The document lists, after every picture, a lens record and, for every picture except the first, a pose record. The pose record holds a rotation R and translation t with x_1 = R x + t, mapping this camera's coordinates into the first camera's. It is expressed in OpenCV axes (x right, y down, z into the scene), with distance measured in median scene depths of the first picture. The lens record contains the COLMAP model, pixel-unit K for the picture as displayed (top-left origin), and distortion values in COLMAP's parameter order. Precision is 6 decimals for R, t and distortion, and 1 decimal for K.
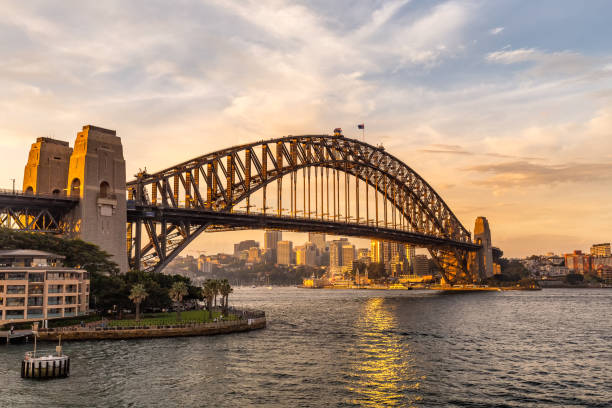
lens RADIAL K [[712.9, 0, 306.0], [0, 712.9, 204.0], [0, 0, 1]] dist [0.008824, 0.002179]
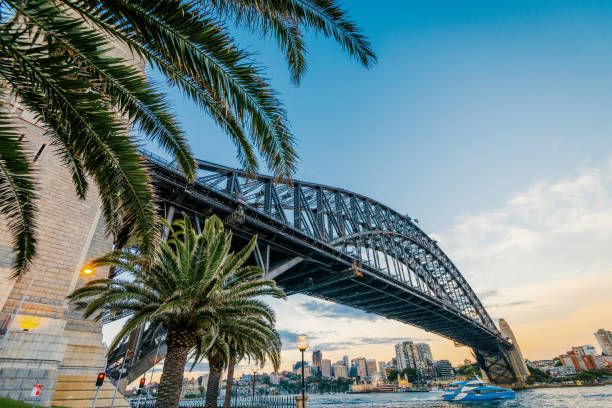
lens RADIAL K [[291.7, 0, 306.0], [0, 291.7, 204.0], [0, 0, 1]] dist [0.033247, -0.018792]
pose [[0.998762, -0.046035, -0.018843, -0.060493], [0.032617, 0.892108, -0.450644, 0.049010], [0.037555, 0.449472, 0.892505, 0.359667]]
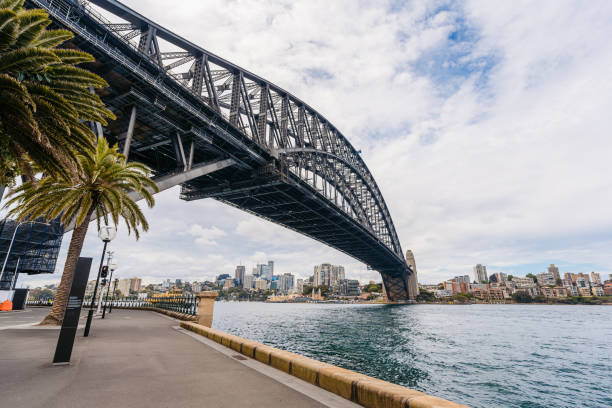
lens RADIAL K [[297.3, 0, 306.0], [0, 297.3, 204.0], [0, 0, 1]] dist [-0.000614, 0.000058]
pose [[0.978373, 0.075293, 0.192659, -0.059967], [-0.032648, 0.975934, -0.215607, 0.050994], [-0.204256, 0.204655, 0.957286, 0.377530]]
